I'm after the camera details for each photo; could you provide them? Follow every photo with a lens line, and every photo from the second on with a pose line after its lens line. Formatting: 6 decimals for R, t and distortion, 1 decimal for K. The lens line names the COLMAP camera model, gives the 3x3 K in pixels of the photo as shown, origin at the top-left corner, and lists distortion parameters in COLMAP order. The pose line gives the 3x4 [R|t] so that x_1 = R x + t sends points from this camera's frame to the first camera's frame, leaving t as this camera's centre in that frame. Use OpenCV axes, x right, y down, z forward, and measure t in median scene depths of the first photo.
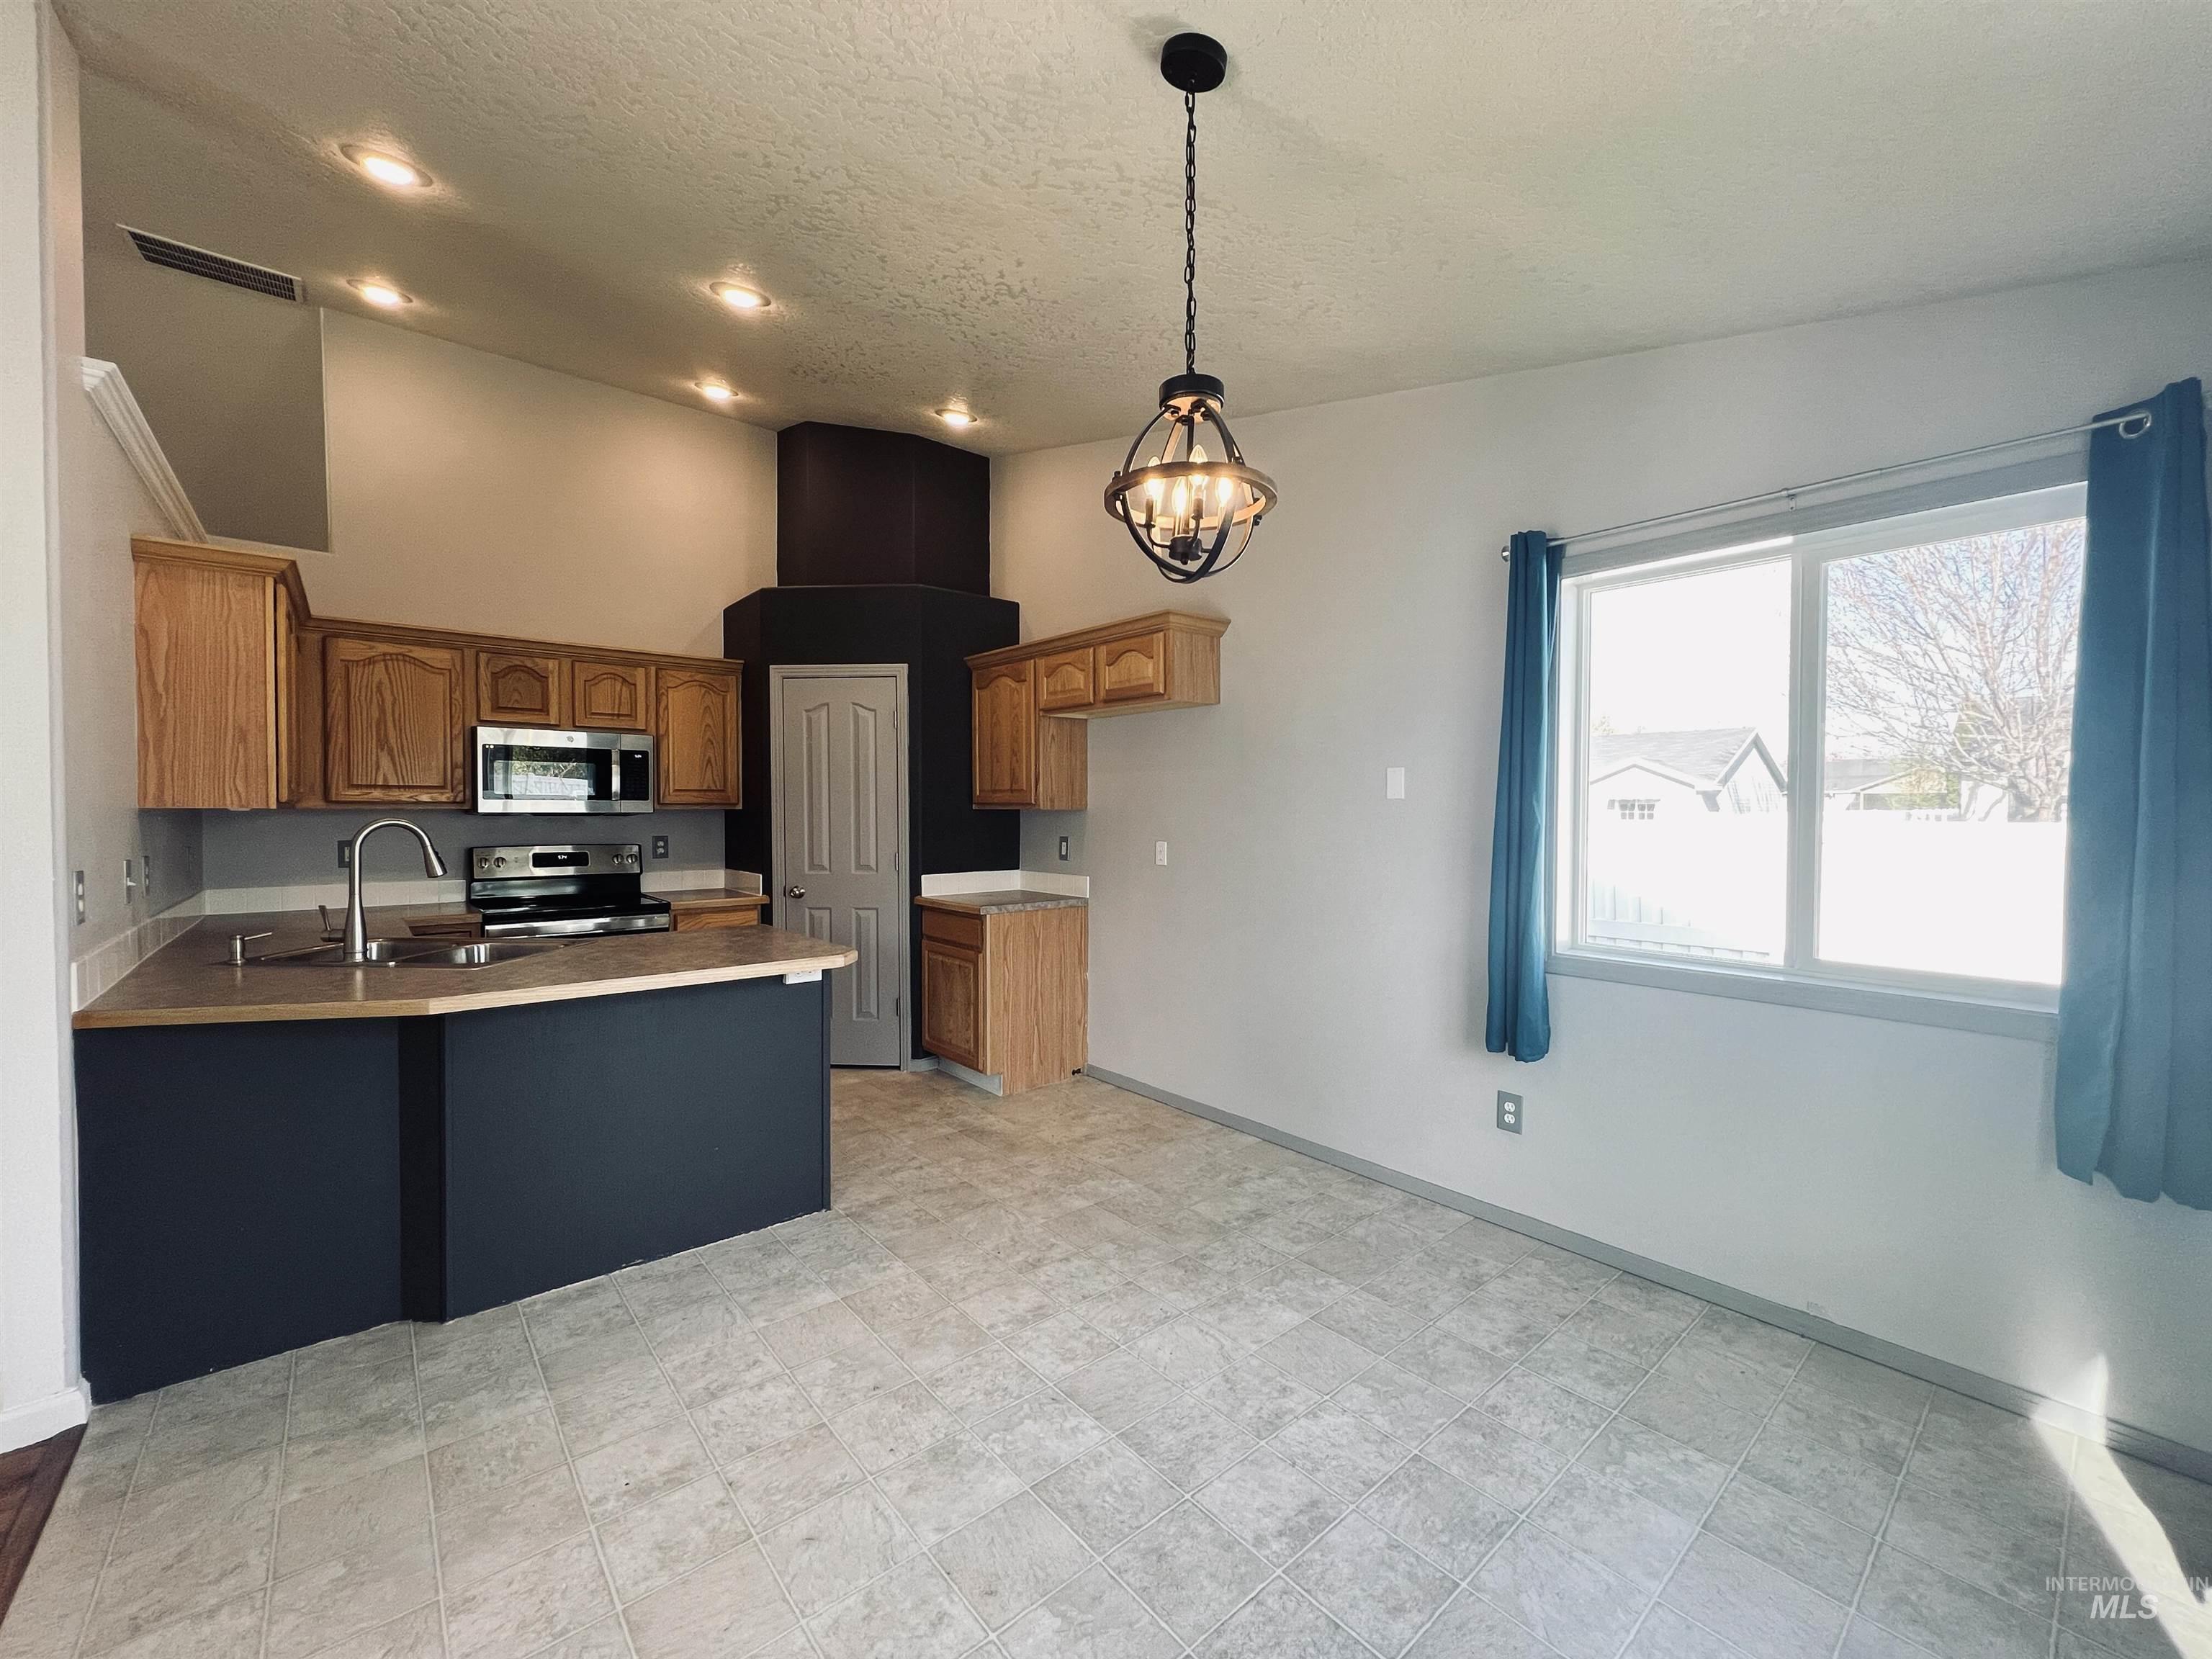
lens RADIAL K [[891.8, 0, 1111.9], [0, 891.8, 825.9], [0, 0, 1]] dist [-0.000551, -0.000071]
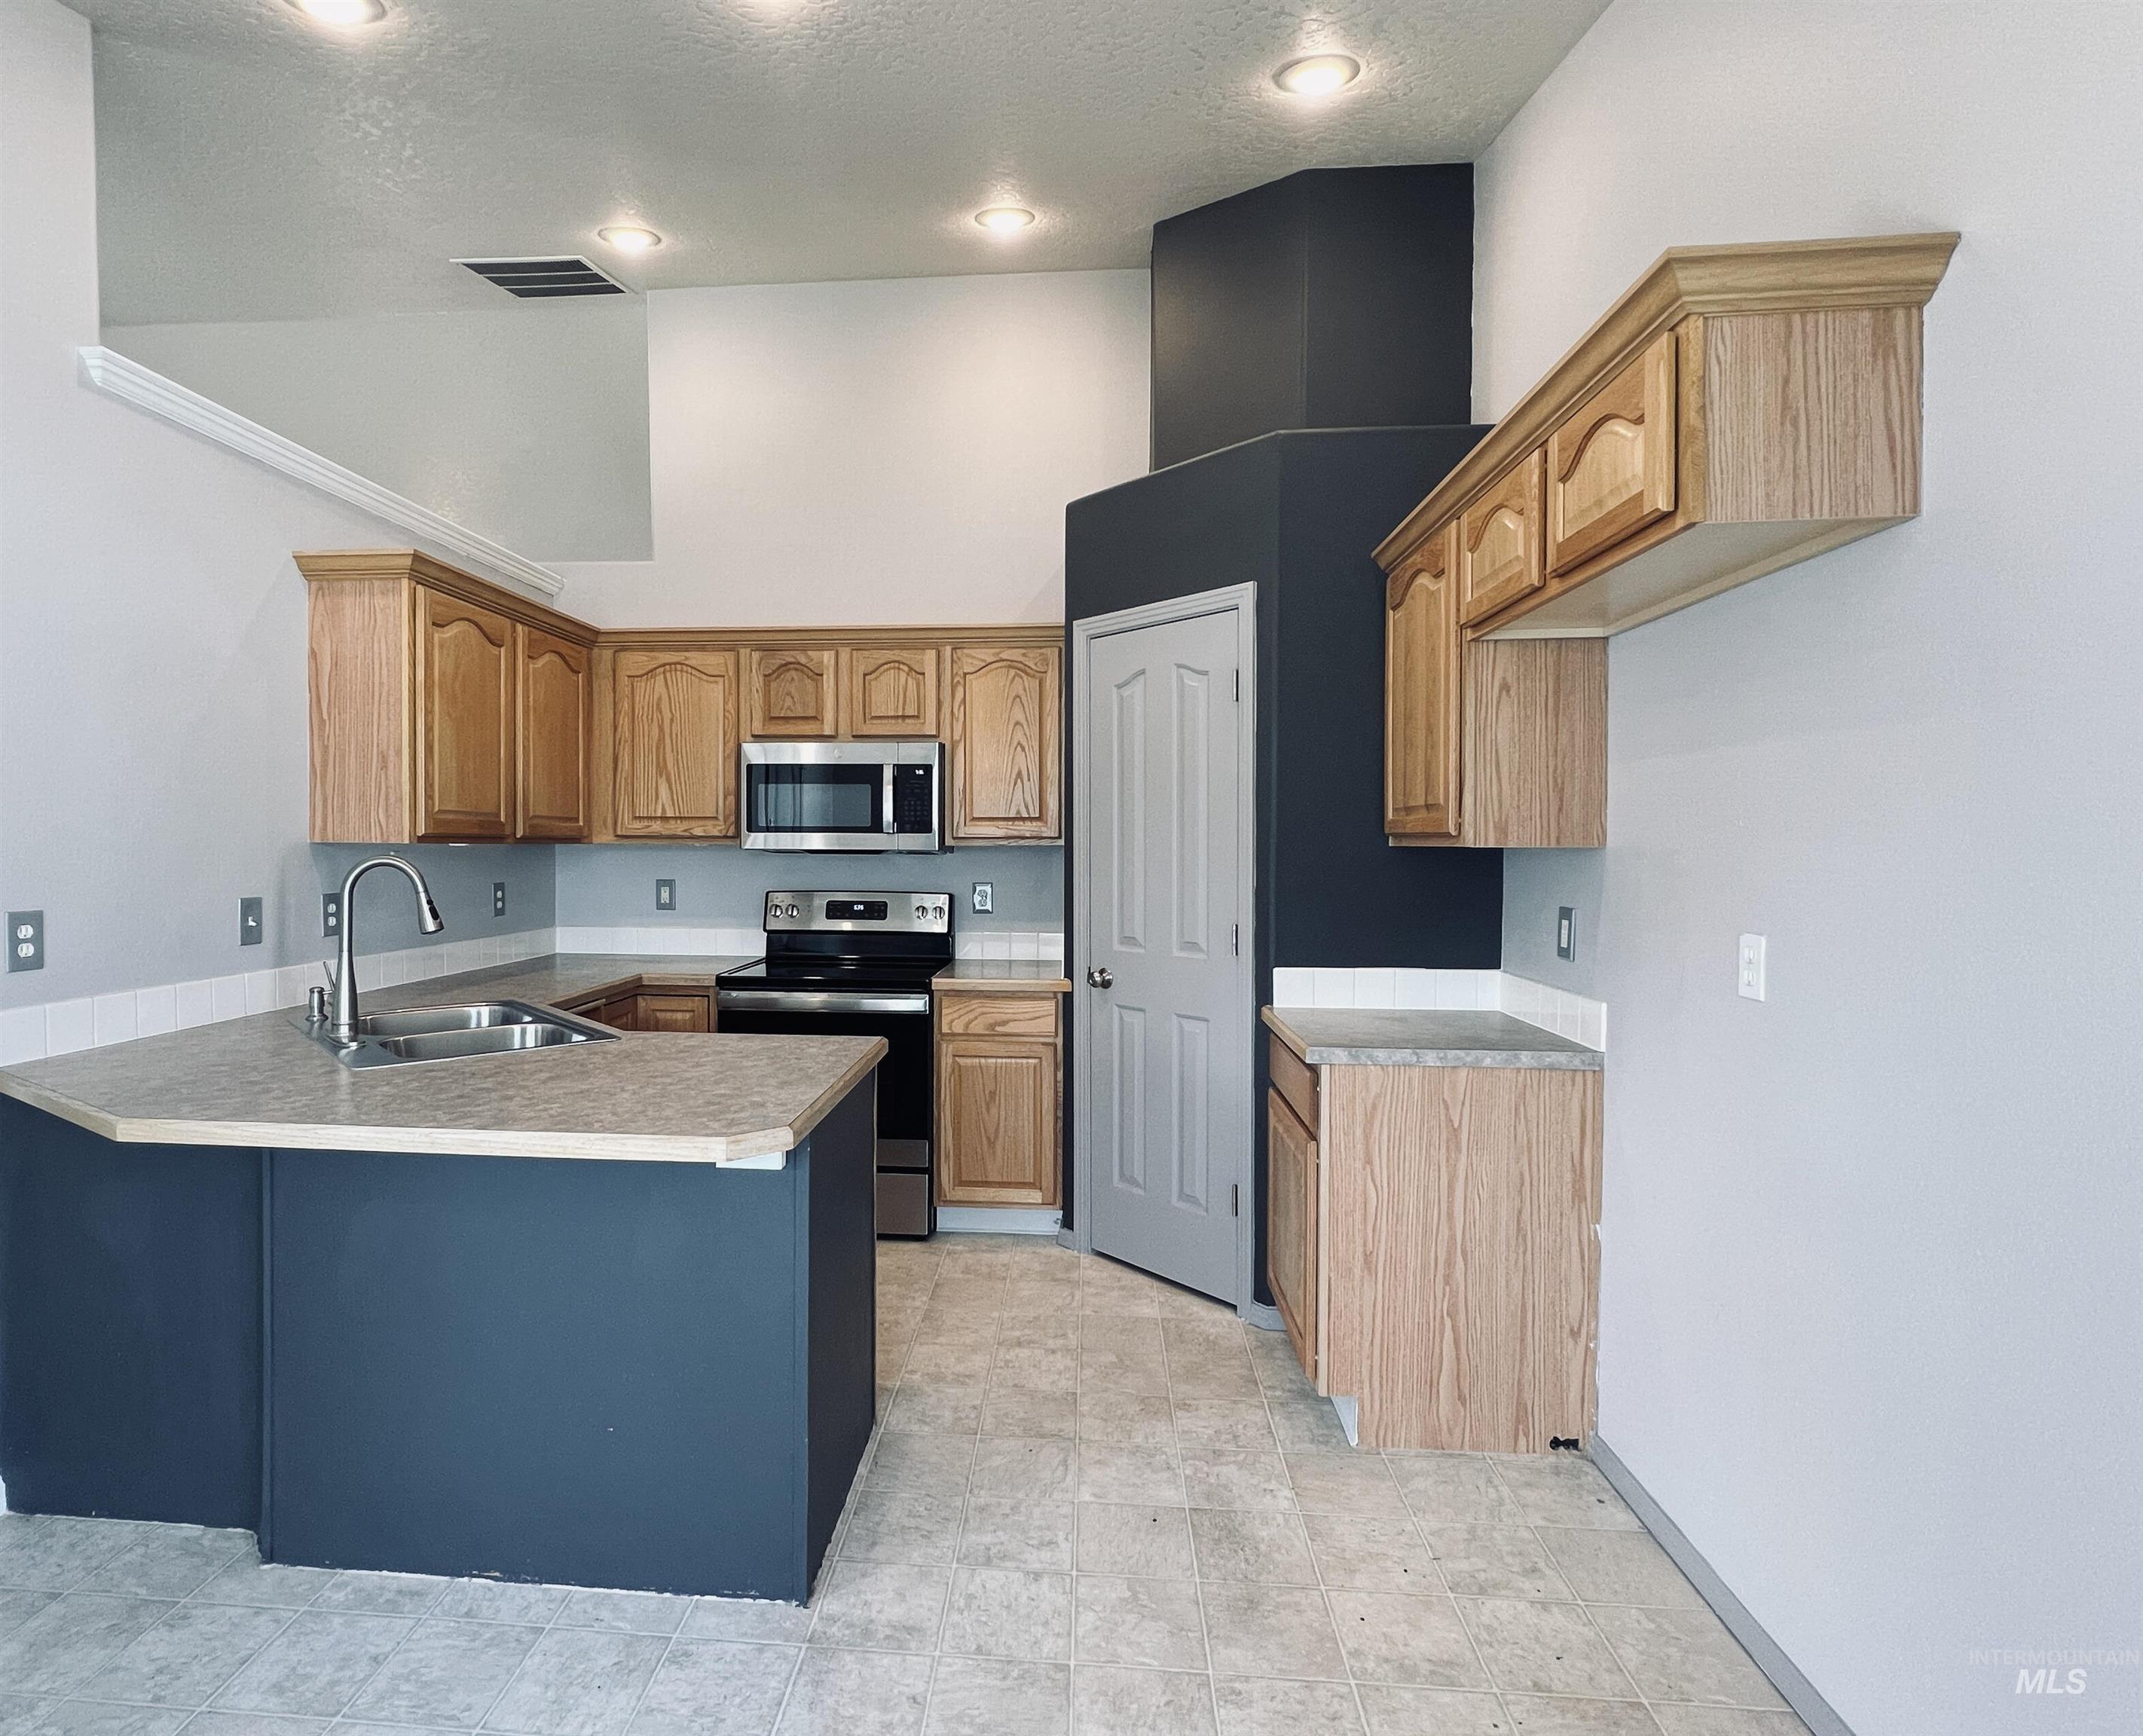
lens RADIAL K [[1099.4, 0, 990.8], [0, 1099.4, 867.3], [0, 0, 1]] dist [-0.001446, 0.000232]
pose [[0.699280, 0.016102, -0.714666, 0.152984], [-0.015637, 0.999852, 0.007227, -0.008592], [0.714677, 0.006121, 0.699428, 0.438681]]
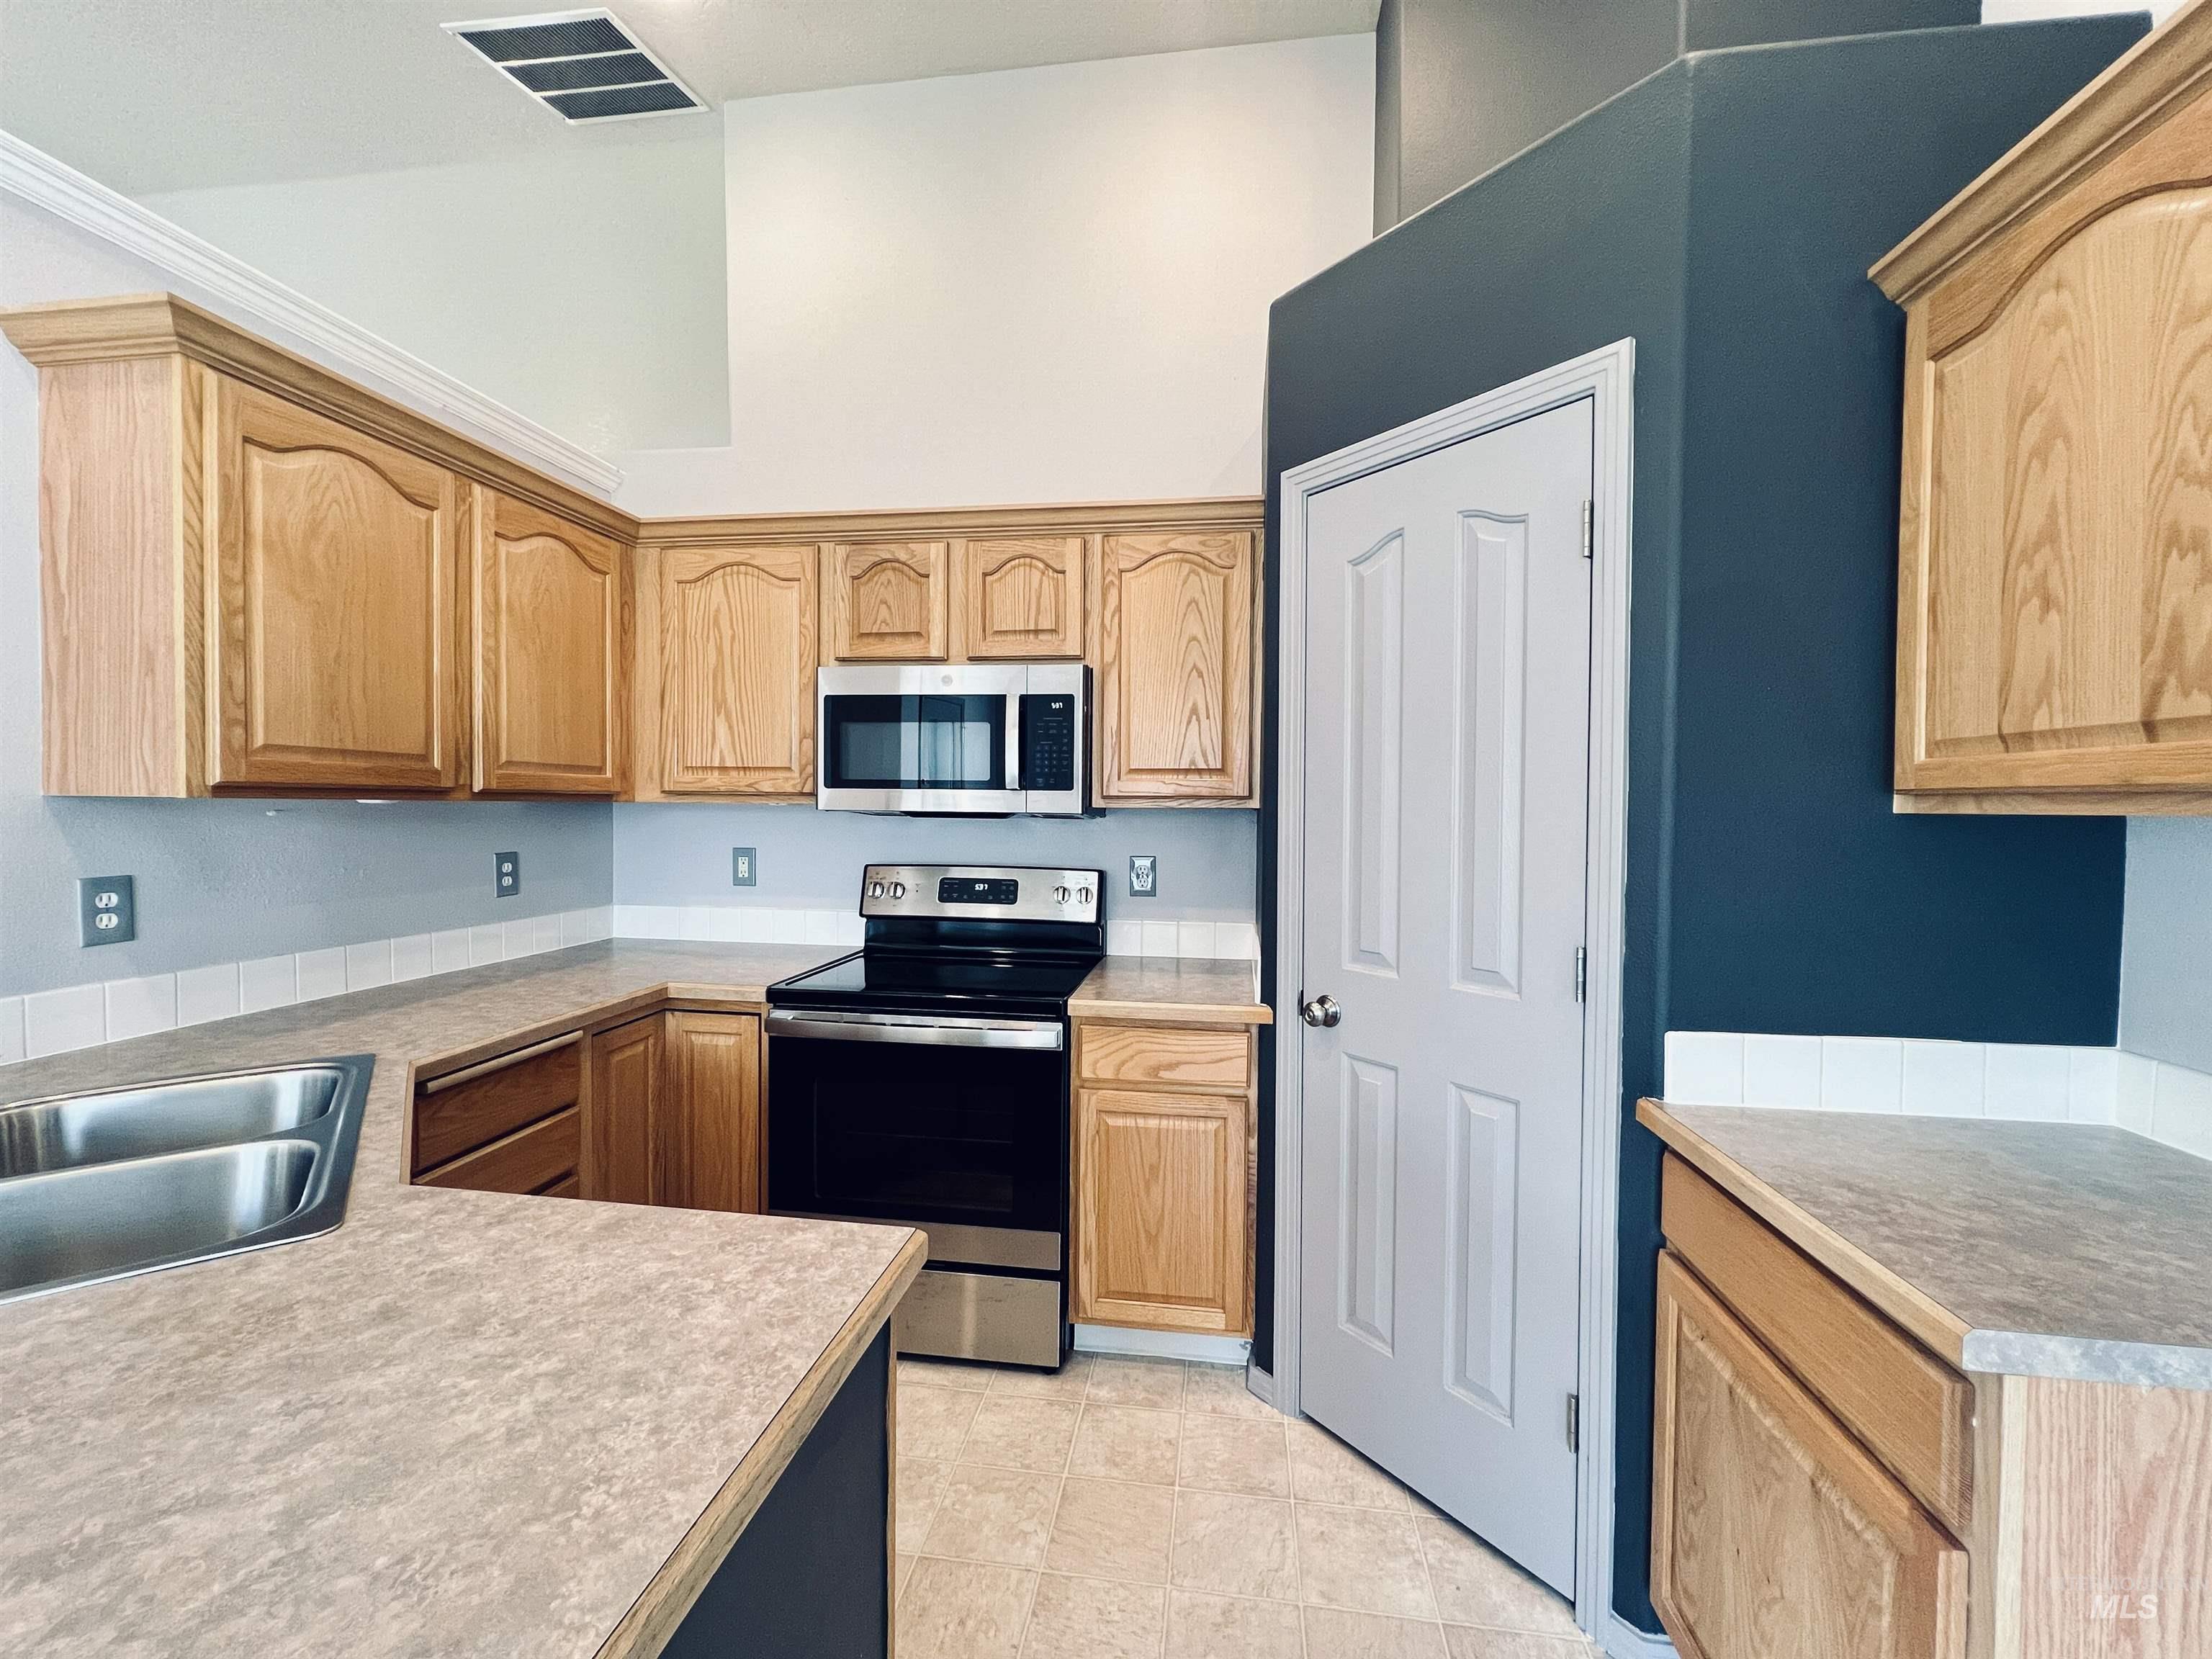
lens RADIAL K [[891.8, 0, 1111.9], [0, 891.8, 825.9], [0, 0, 1]] dist [-0.000551, -0.000071]
pose [[0.666375, 0.021880, -0.745296, -0.123744], [-0.022616, 0.999703, 0.009128, -0.013475], [0.745274, 0.010773, 0.666672, 0.707365]]
